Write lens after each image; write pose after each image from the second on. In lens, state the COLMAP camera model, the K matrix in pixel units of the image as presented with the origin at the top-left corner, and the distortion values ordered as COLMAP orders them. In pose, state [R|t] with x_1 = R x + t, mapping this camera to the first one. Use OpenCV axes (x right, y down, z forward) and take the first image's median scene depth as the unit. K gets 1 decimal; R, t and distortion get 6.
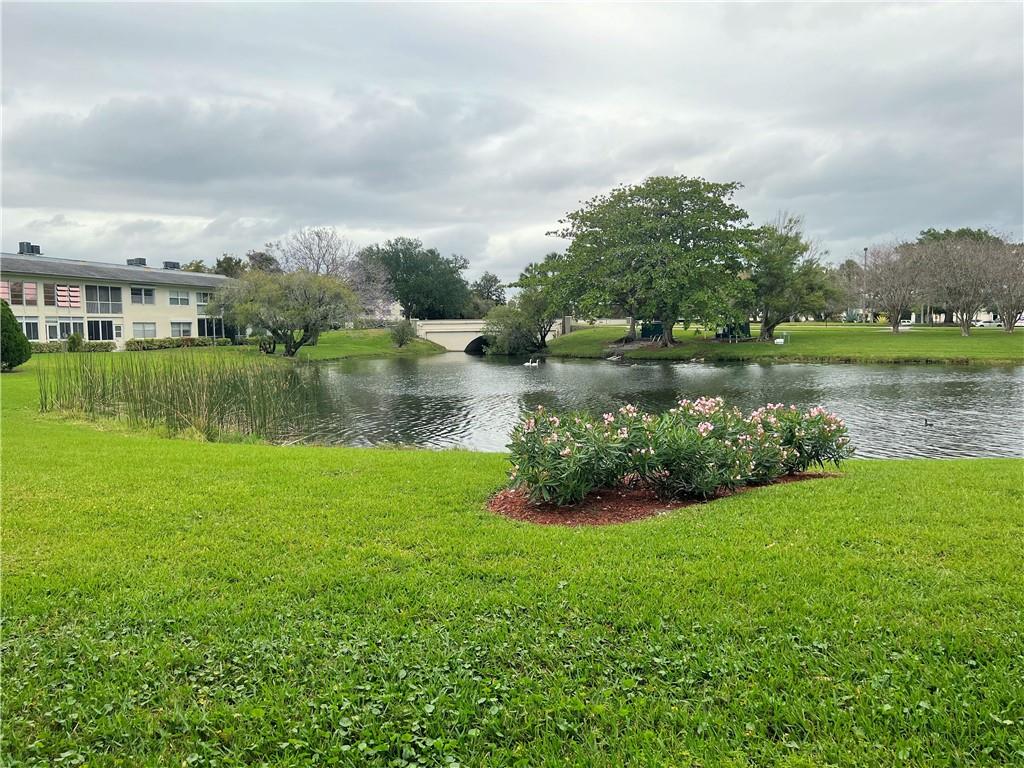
lens RADIAL K [[765.5, 0, 510.6], [0, 765.5, 380.7], [0, 0, 1]] dist [0.028139, -0.038873]
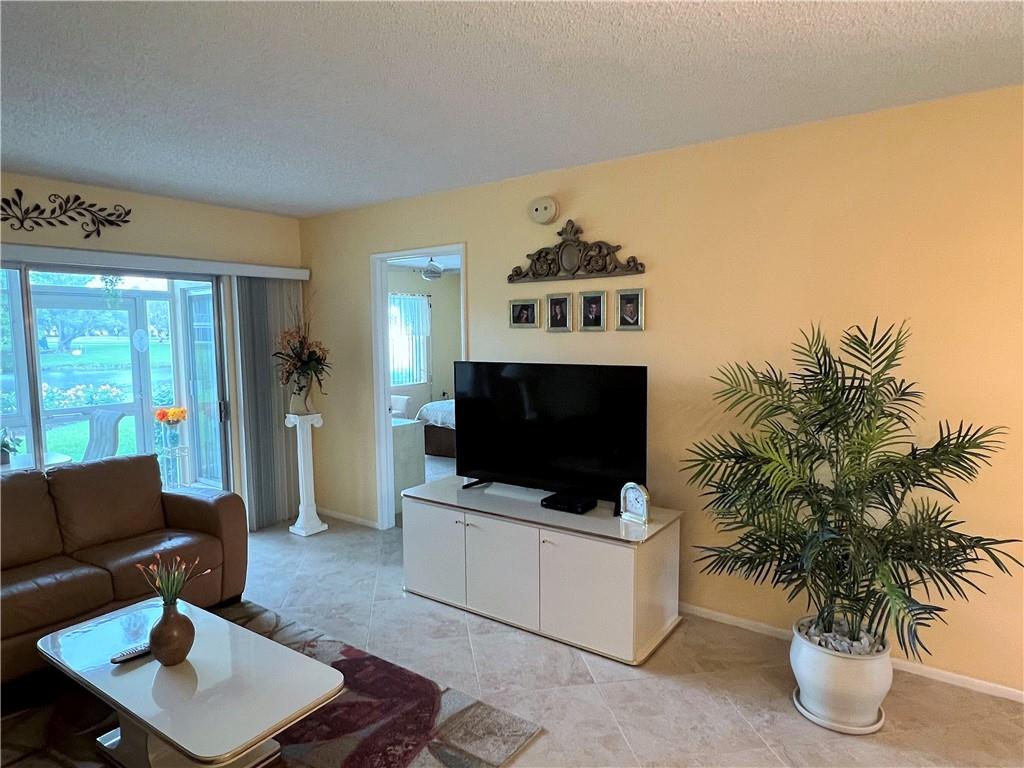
lens RADIAL K [[616.0, 0, 510.1], [0, 616.0, 390.3], [0, 0, 1]] dist [-0.010033, -0.000381]
pose [[0.579763, -0.070036, 0.811770, -0.045355], [0.058934, 0.997294, 0.043952, 0.006288], [-0.812651, 0.022359, 0.582321, -0.124355]]
